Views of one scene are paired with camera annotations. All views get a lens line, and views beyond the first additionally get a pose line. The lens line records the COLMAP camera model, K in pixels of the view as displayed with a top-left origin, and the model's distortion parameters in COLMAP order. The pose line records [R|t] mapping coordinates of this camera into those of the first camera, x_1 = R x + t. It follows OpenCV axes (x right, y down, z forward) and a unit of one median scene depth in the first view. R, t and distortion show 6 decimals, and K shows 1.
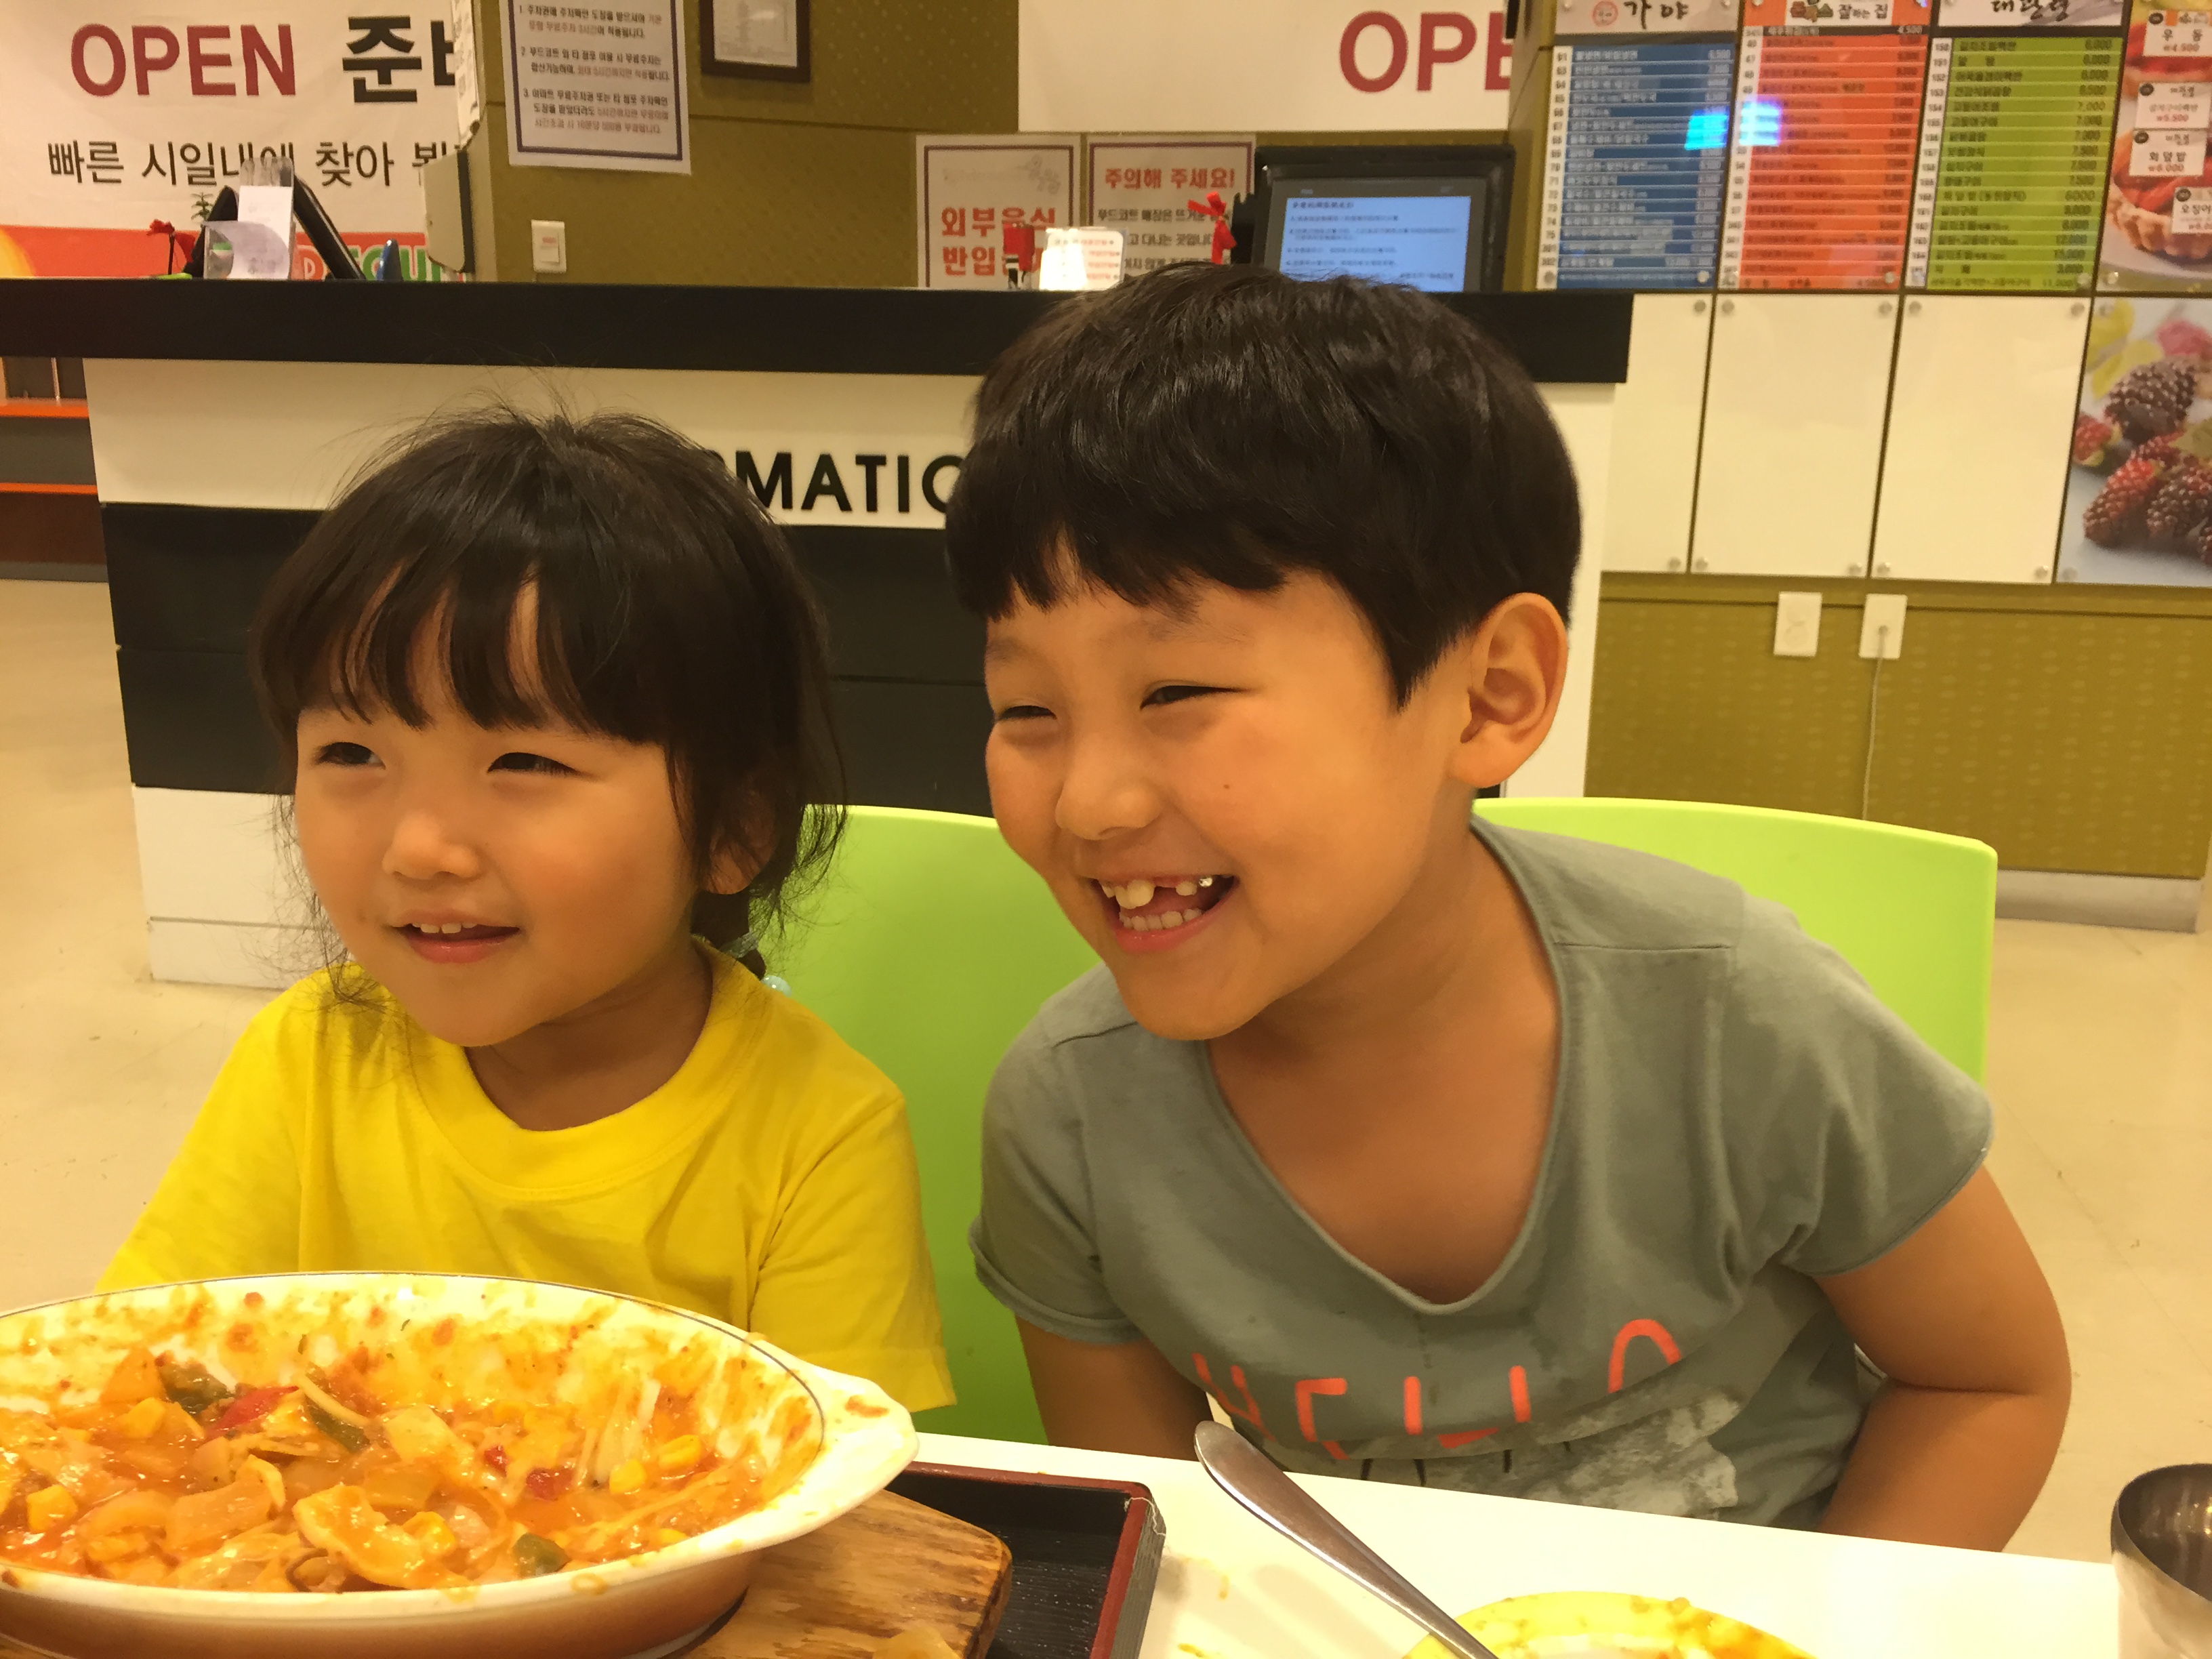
lens RADIAL K [[1900.0, 0, 1096.2], [0, 1900.0, 826.1], [0, 0, 1]] dist [0.087102, -0.128212]
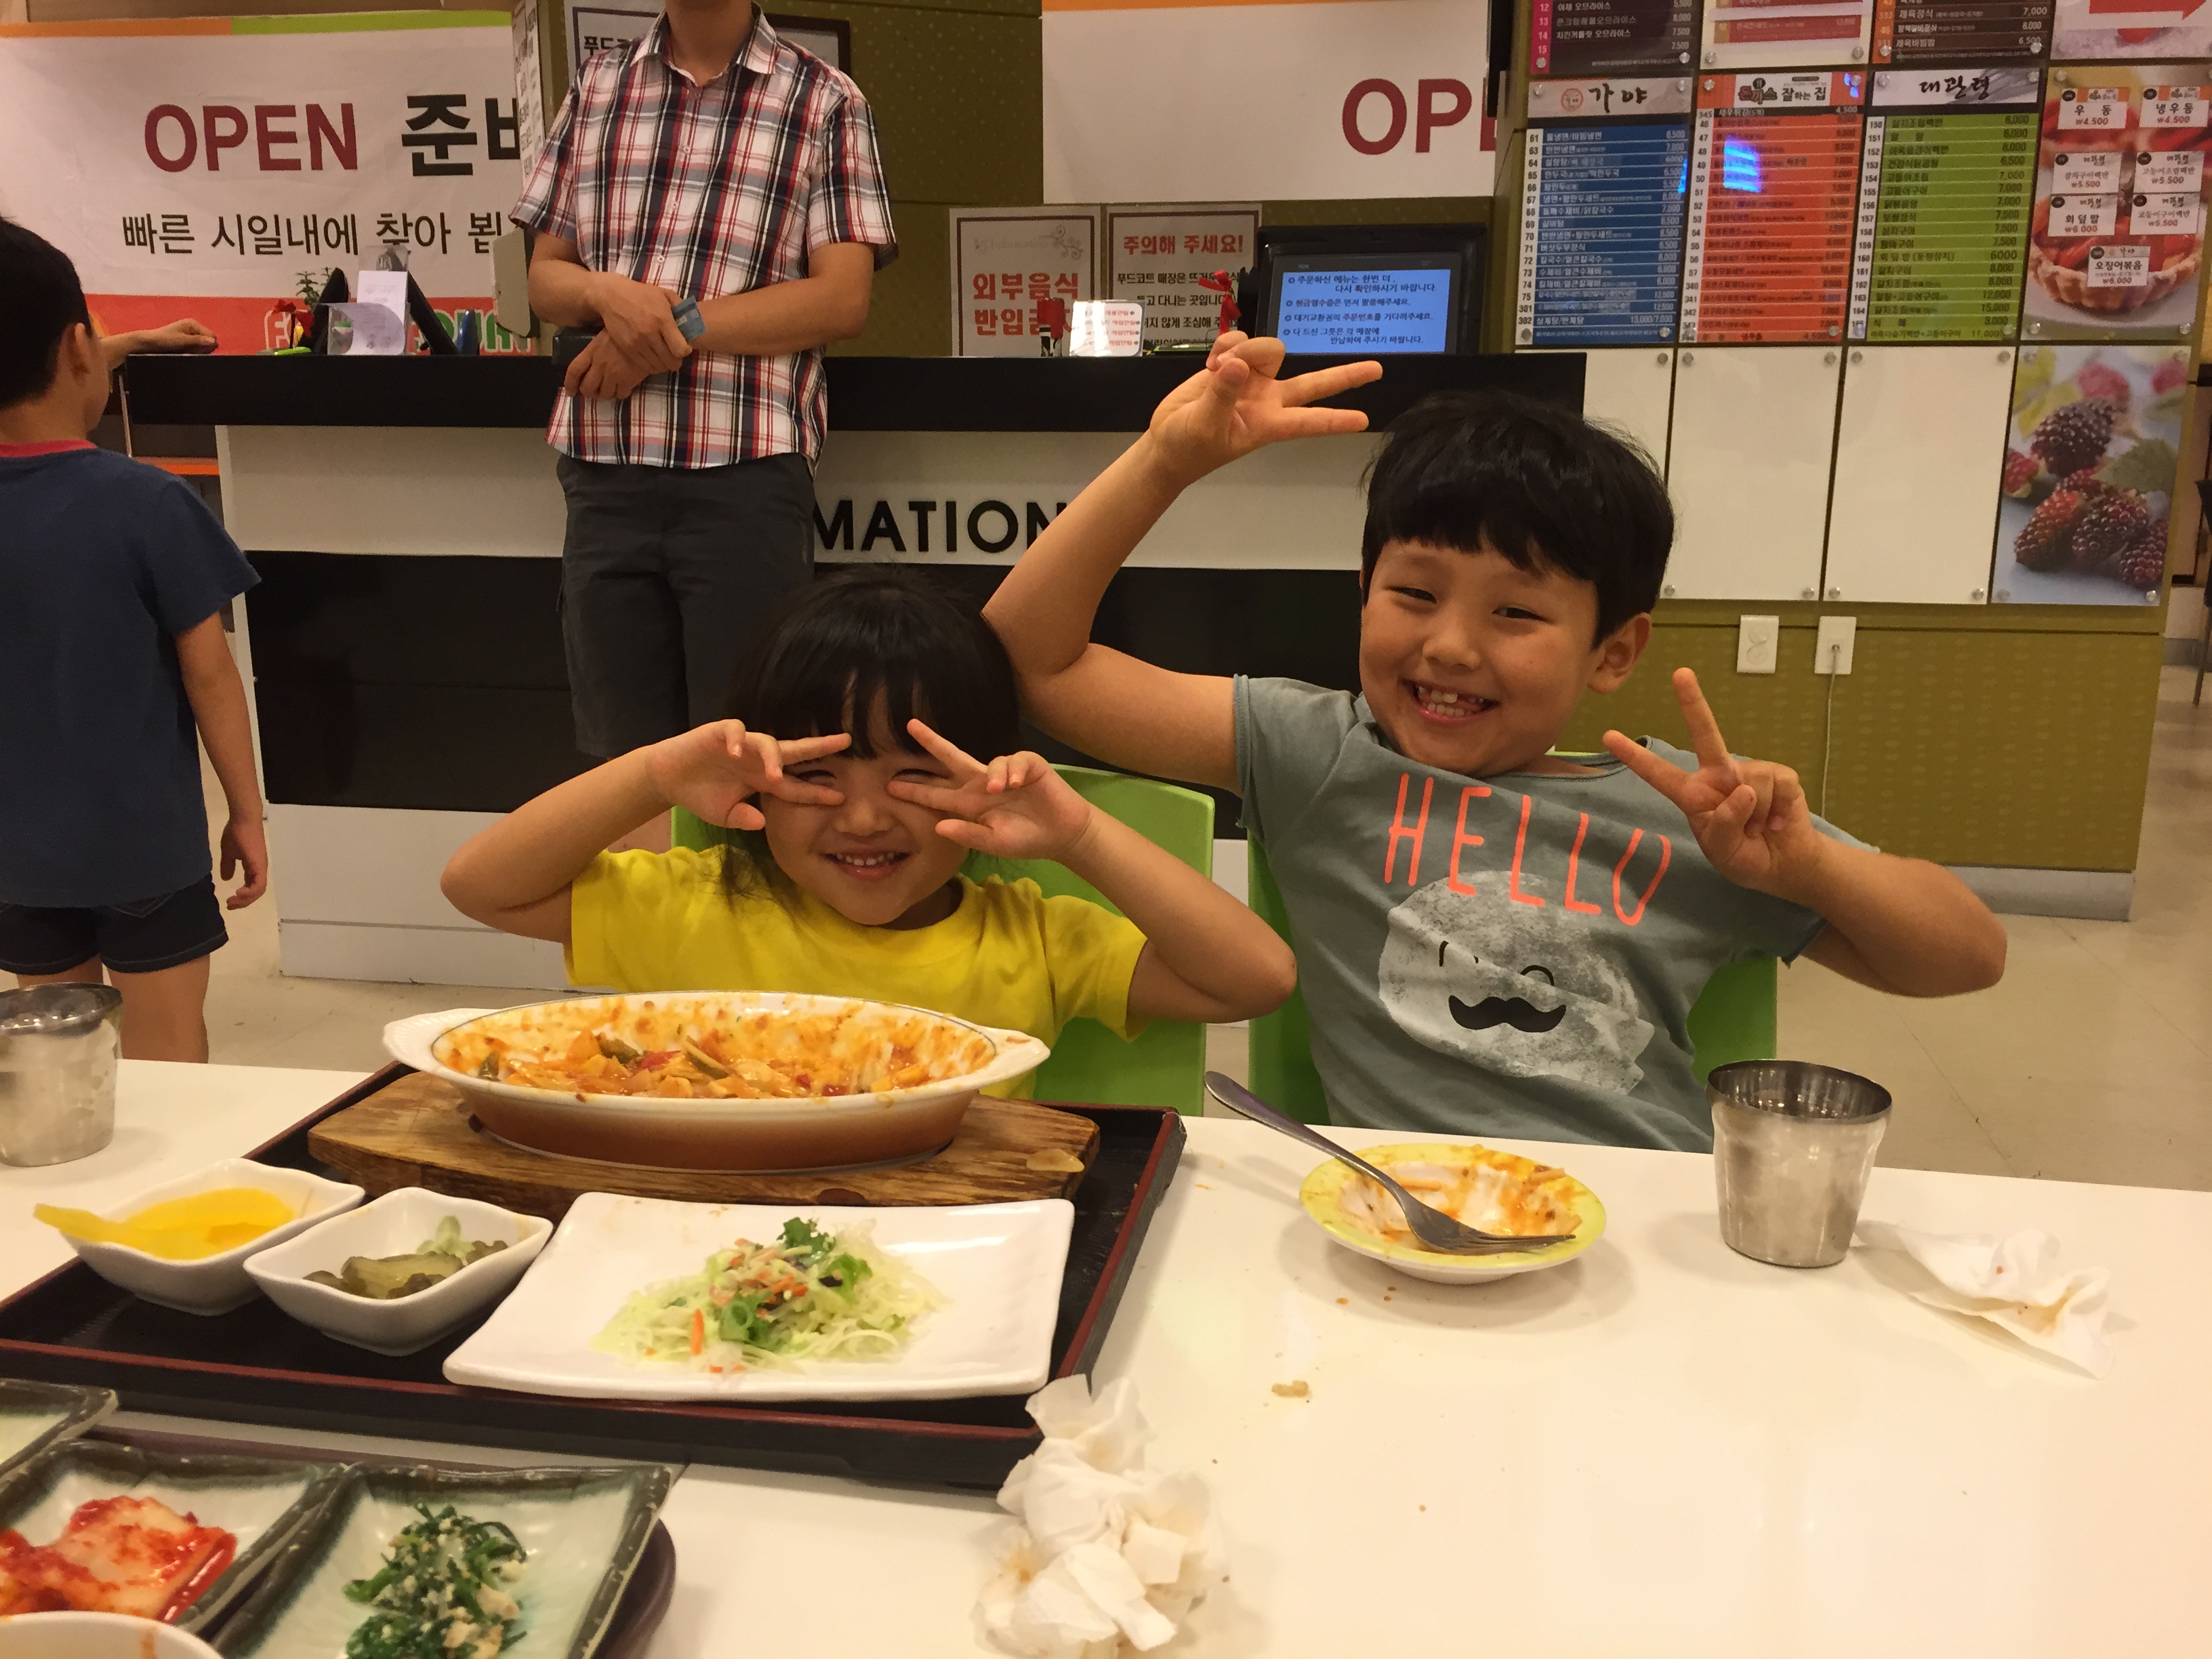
lens RADIAL K [[1900.0, 0, 1096.2], [0, 1900.0, 826.1], [0, 0, 1]] dist [0.087102, -0.128212]
pose [[0.999890, -0.010299, -0.010650, -0.003761], [0.010067, 0.999716, -0.021608, 0.020298], [0.010869, 0.021499, 0.999710, -0.107535]]
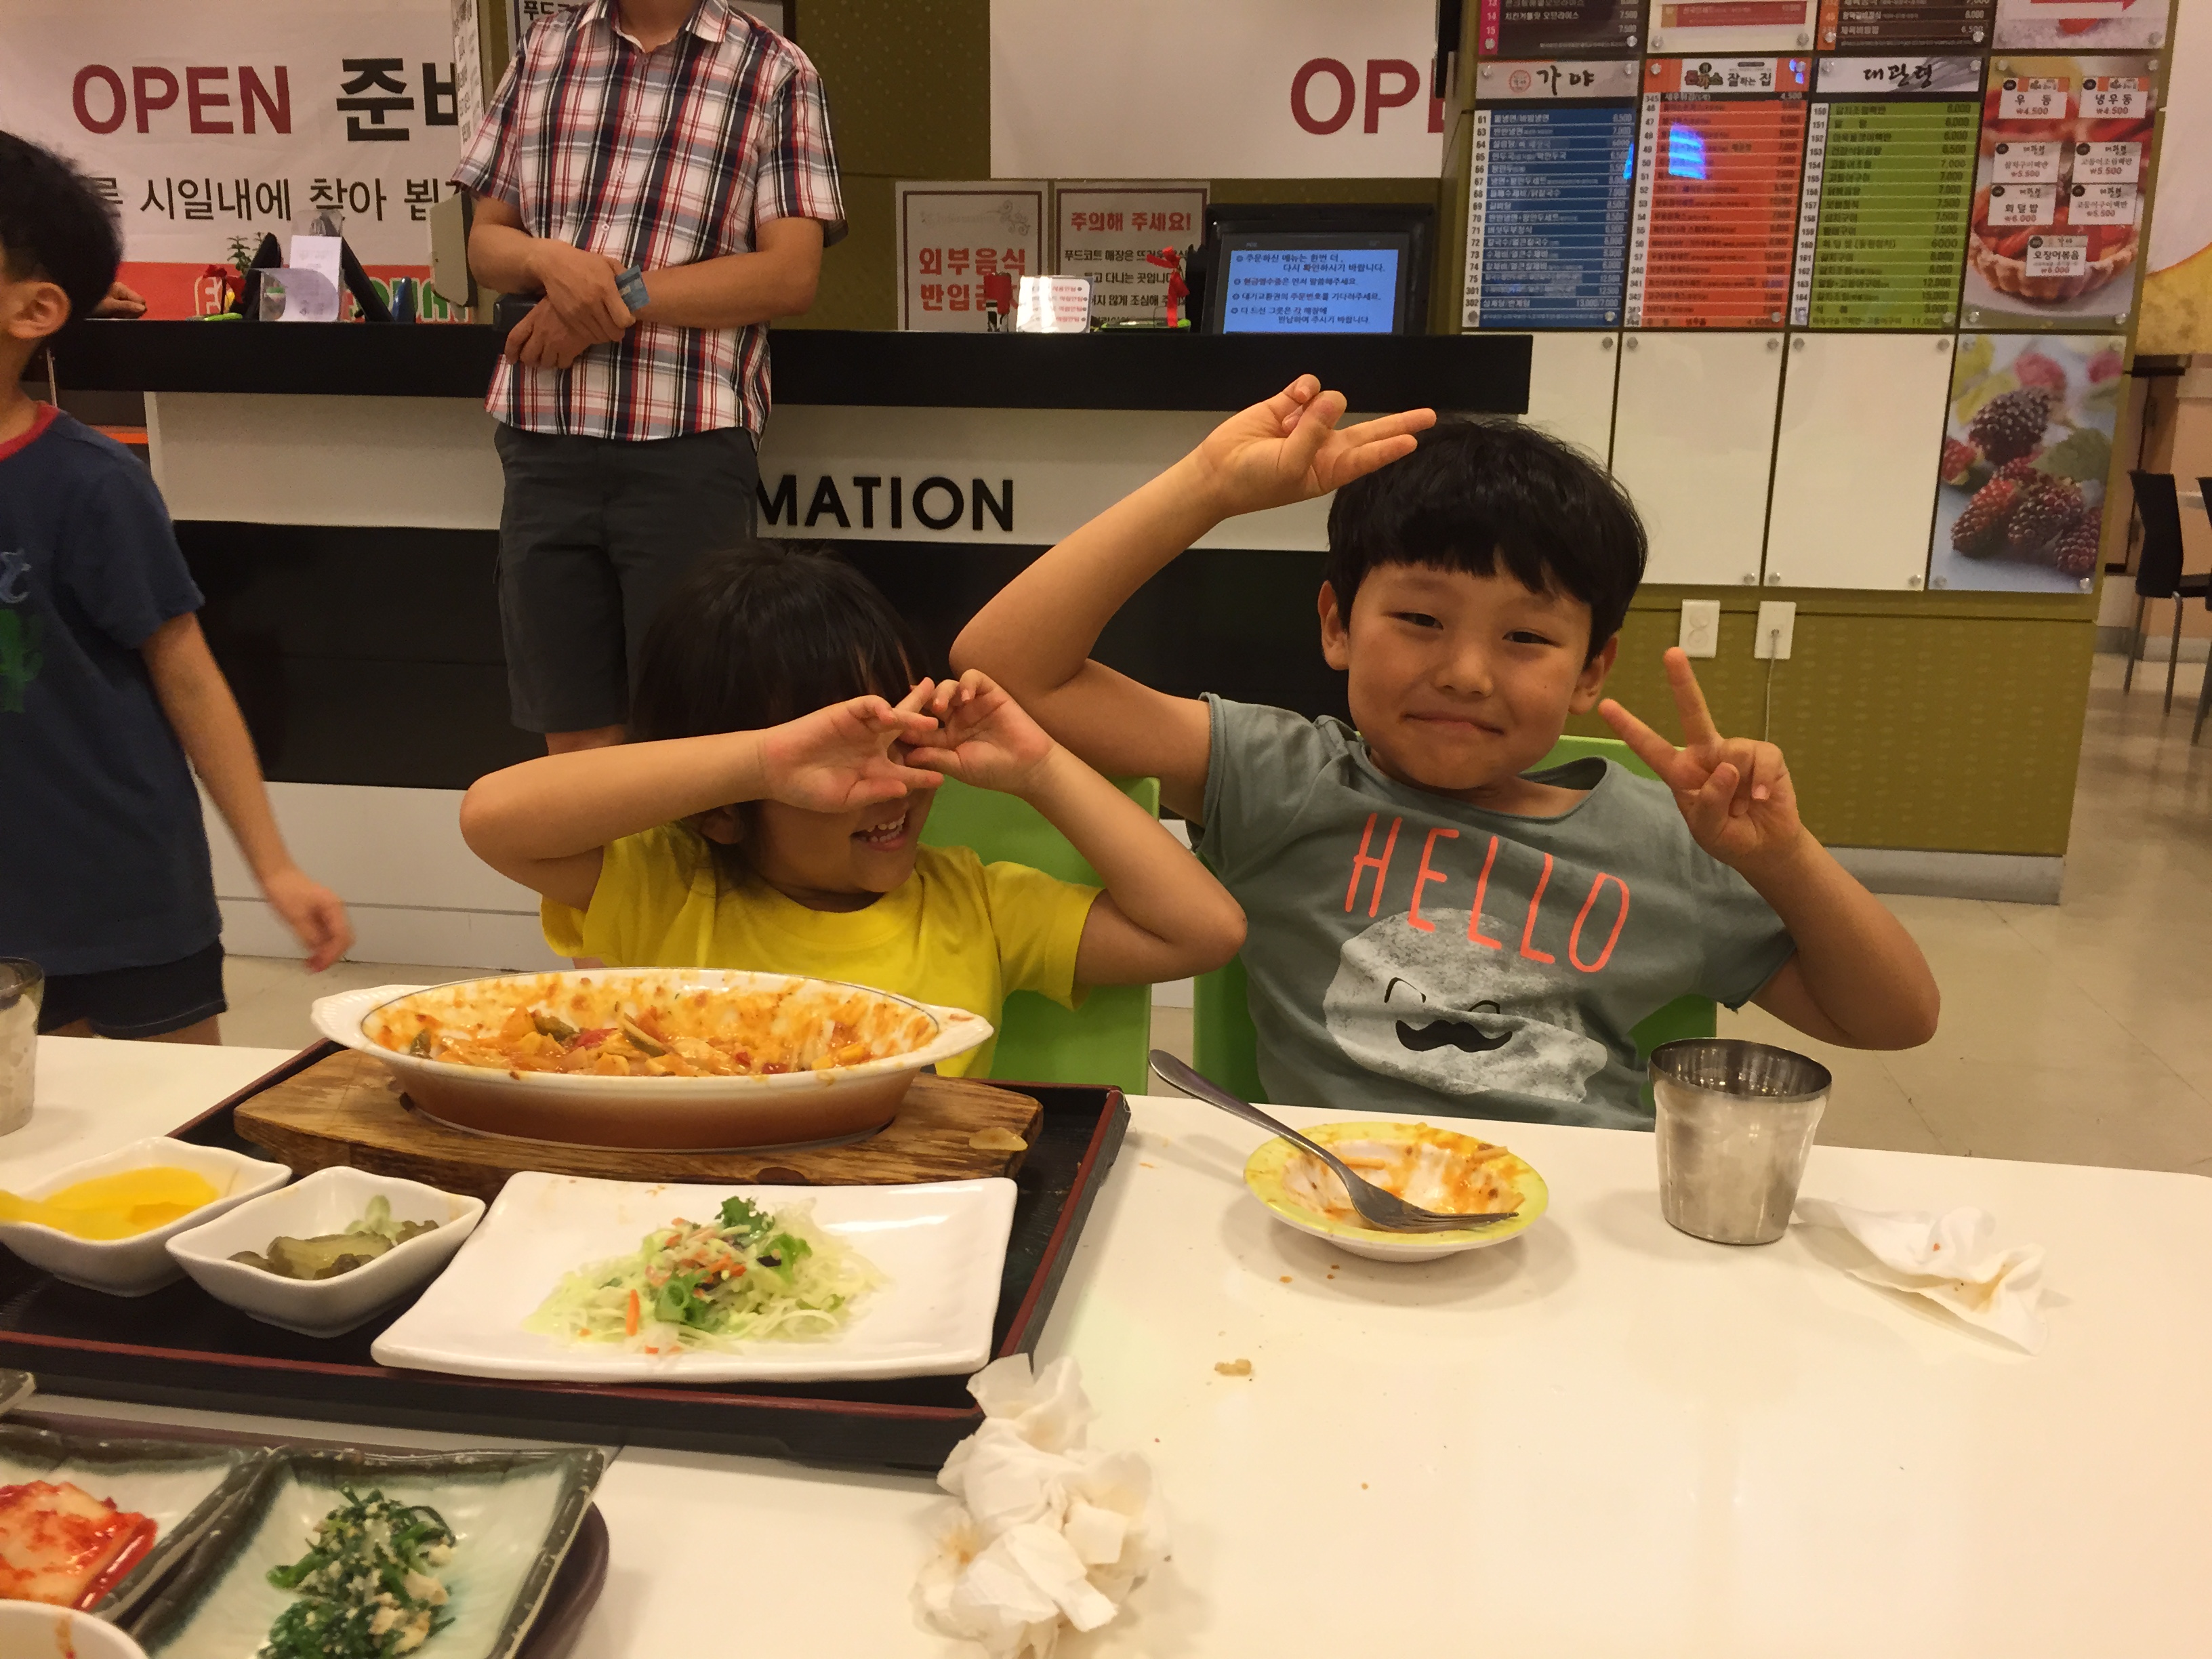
lens RADIAL K [[1901.8, 0, 1097.3], [0, 1901.8, 827.5], [0, 0, 1]] dist [0.089027, -0.133348]
pose [[0.999809, -0.005320, 0.018795, -0.003809], [0.005519, 0.999929, -0.010558, 0.020850], [-0.018738, 0.010660, 0.999768, -0.105537]]
